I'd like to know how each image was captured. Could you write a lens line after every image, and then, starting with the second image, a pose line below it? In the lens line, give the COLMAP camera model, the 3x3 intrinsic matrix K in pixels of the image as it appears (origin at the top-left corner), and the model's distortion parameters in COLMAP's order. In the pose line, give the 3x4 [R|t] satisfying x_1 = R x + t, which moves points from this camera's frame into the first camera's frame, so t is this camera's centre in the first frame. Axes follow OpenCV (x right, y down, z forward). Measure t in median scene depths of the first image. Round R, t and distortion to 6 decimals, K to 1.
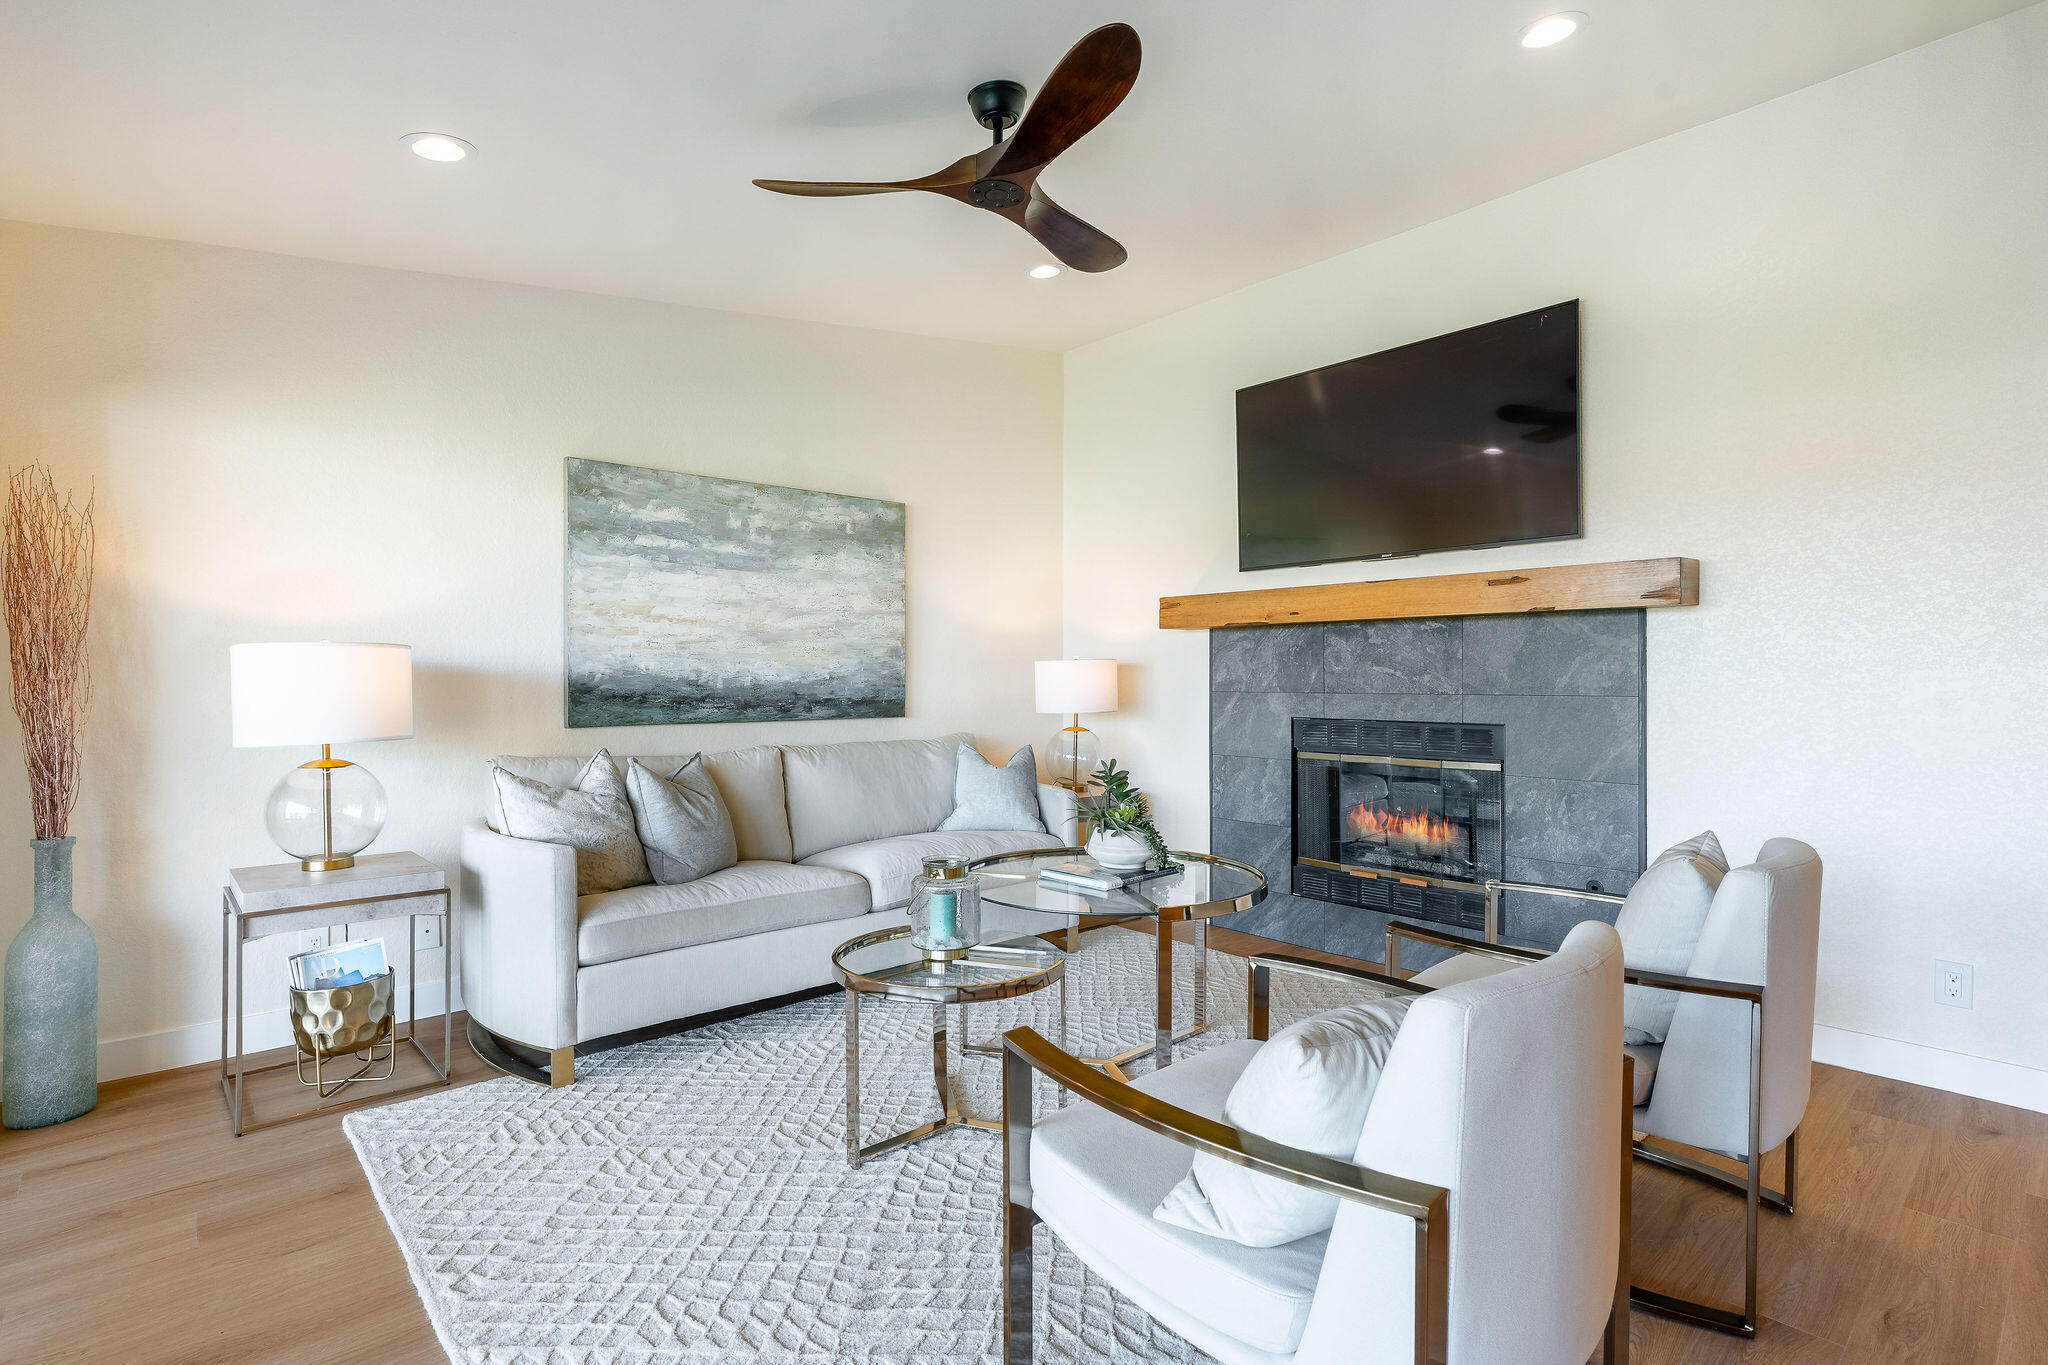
lens RADIAL K [[1000.7, 0, 1030.5], [0, 1000.7, 676.7], [0, 0, 1]] dist [0.001813, 0.000183]
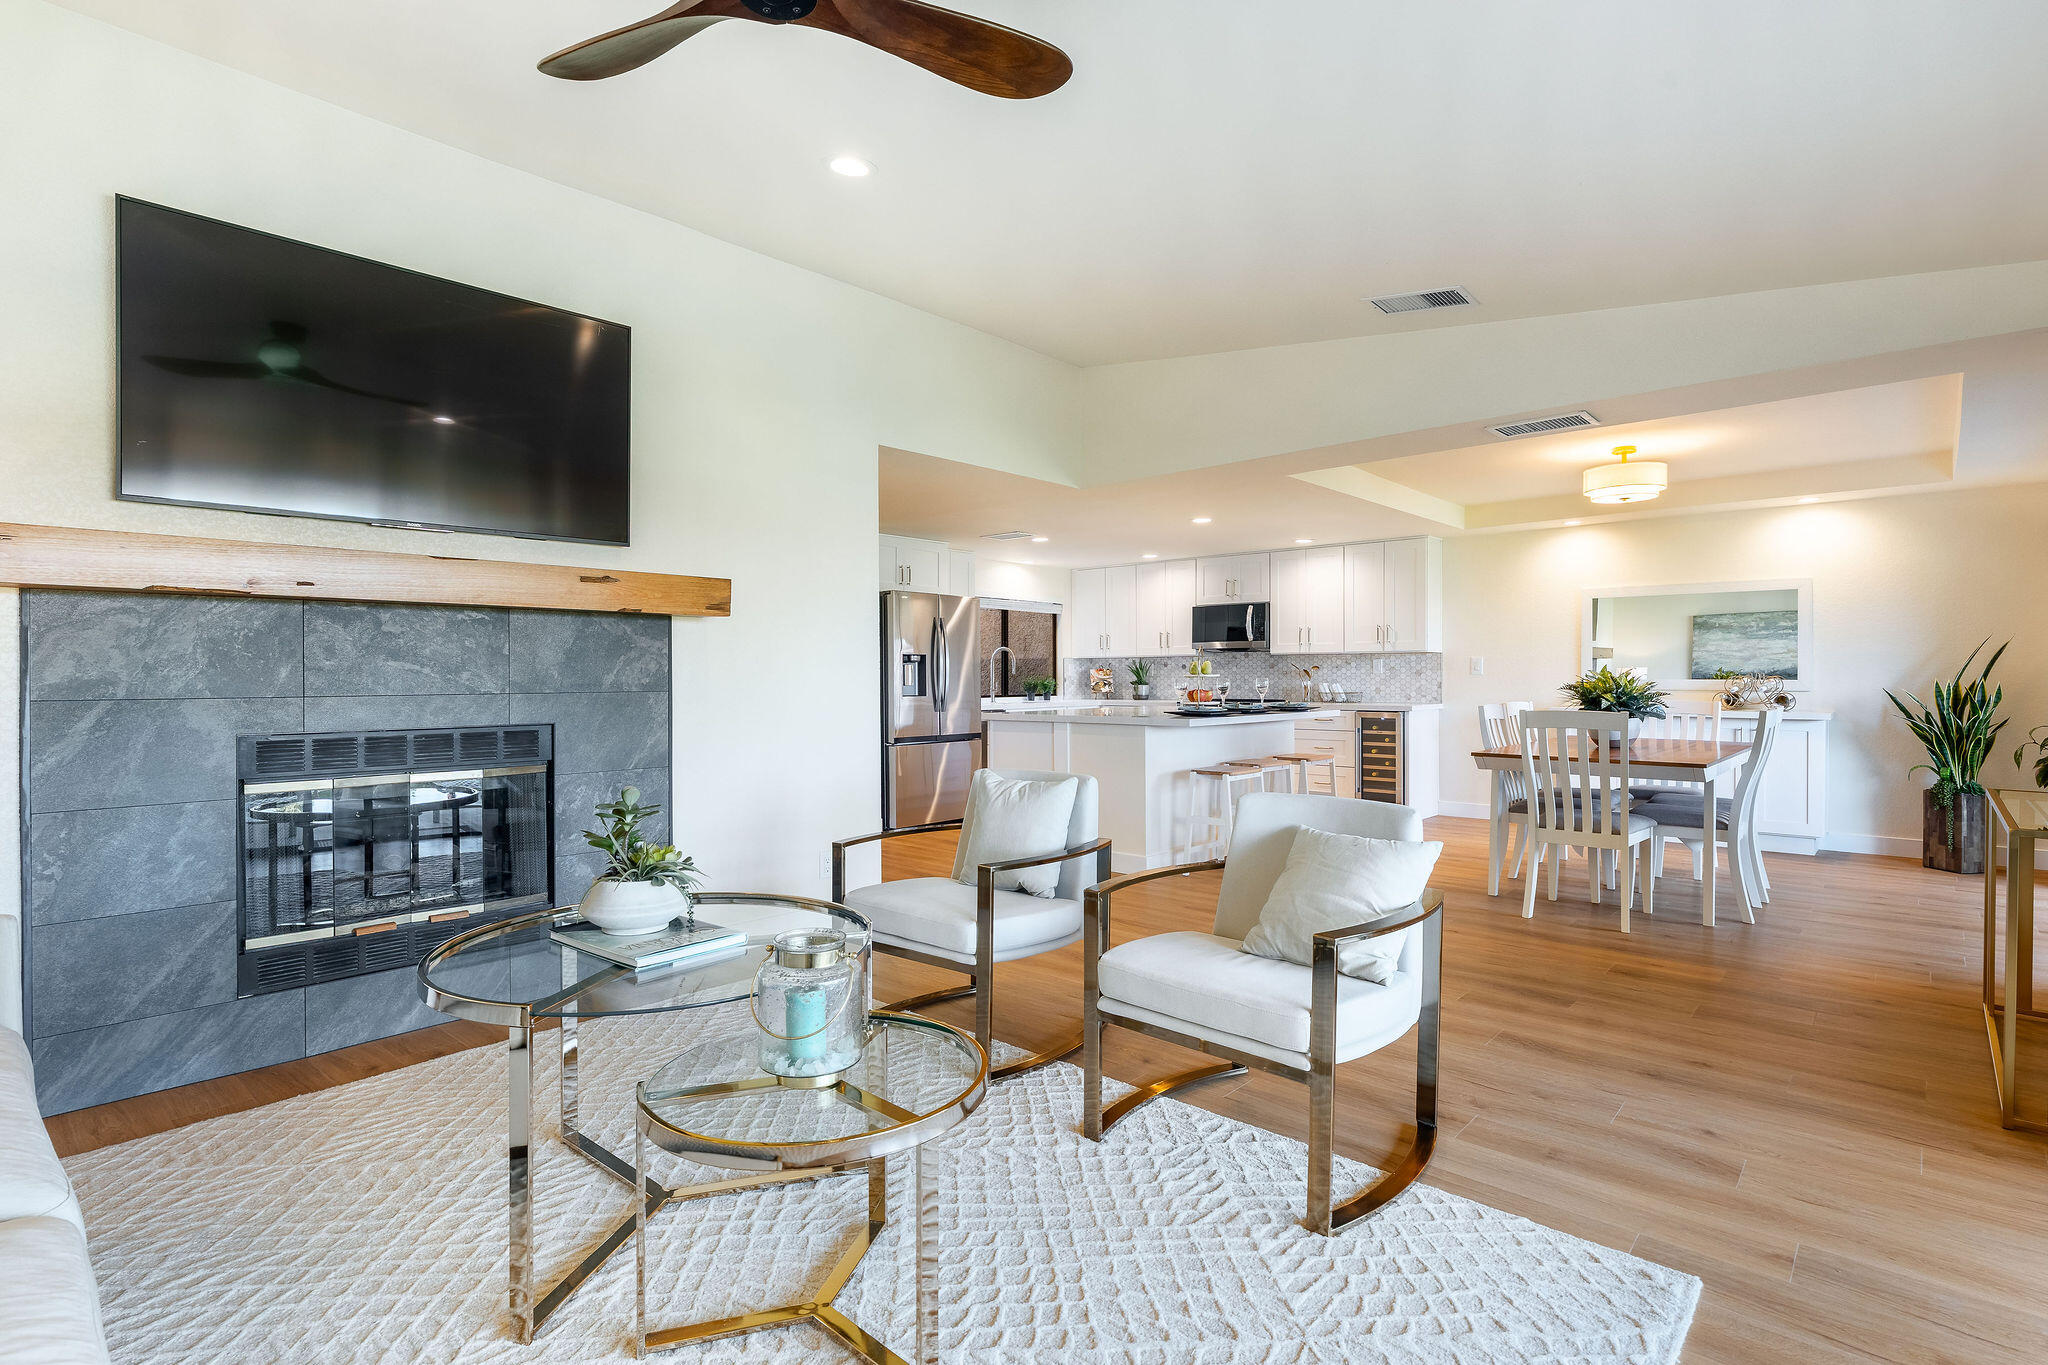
lens RADIAL K [[1000.7, 0, 1024.6], [0, 1000.7, 676.3], [0, 0, 1]] dist [0.001813, 0.000183]
pose [[-0.088748, -0.001073, 0.996054, -0.504053], [0.001923, 0.999997, 0.001248, 0.001562], [-0.996052, 0.002026, -0.088745, 0.590484]]
